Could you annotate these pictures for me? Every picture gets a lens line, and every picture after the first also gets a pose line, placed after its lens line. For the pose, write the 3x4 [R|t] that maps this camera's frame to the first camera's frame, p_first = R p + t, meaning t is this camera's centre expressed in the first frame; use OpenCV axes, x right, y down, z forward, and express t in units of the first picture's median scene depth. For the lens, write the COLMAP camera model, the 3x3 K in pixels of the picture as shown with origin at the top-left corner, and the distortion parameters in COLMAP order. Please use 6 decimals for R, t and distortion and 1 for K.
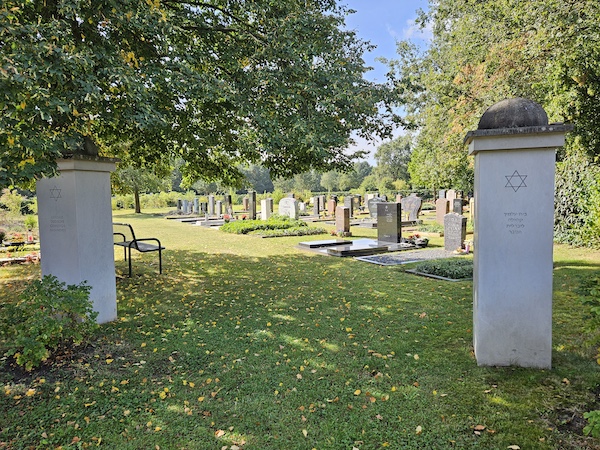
lens RADIAL K [[428.0, 0, 300.4], [0, 428.0, 224.0], [0, 0, 1]] dist [-0.002449, -0.002169]
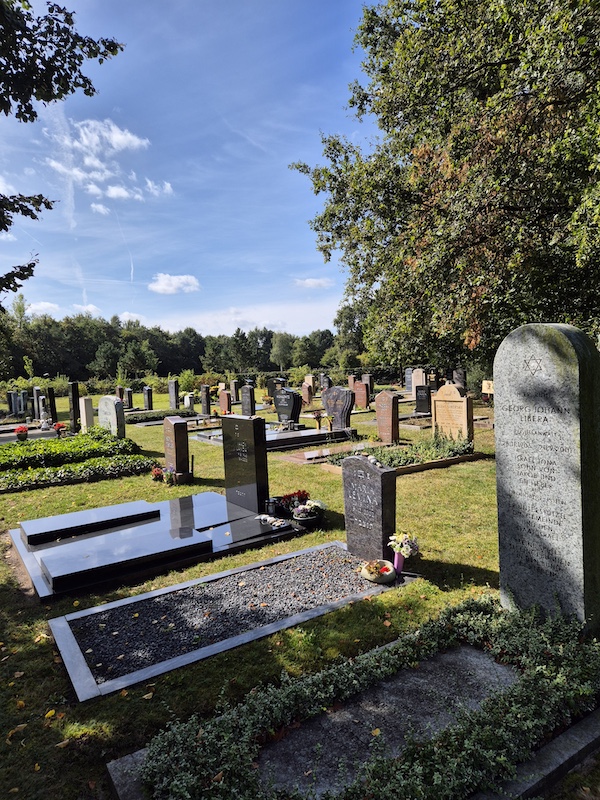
lens RADIAL K [[537.6, 0, 299.5], [0, 537.6, 399.9], [0, 0, 1]] dist [0.003499, 0.000636]
pose [[0.995509, -0.026674, 0.090826, 0.113349], [0.028192, 0.999483, -0.015468, -0.030646], [-0.090366, 0.017959, 0.995747, 0.231718]]
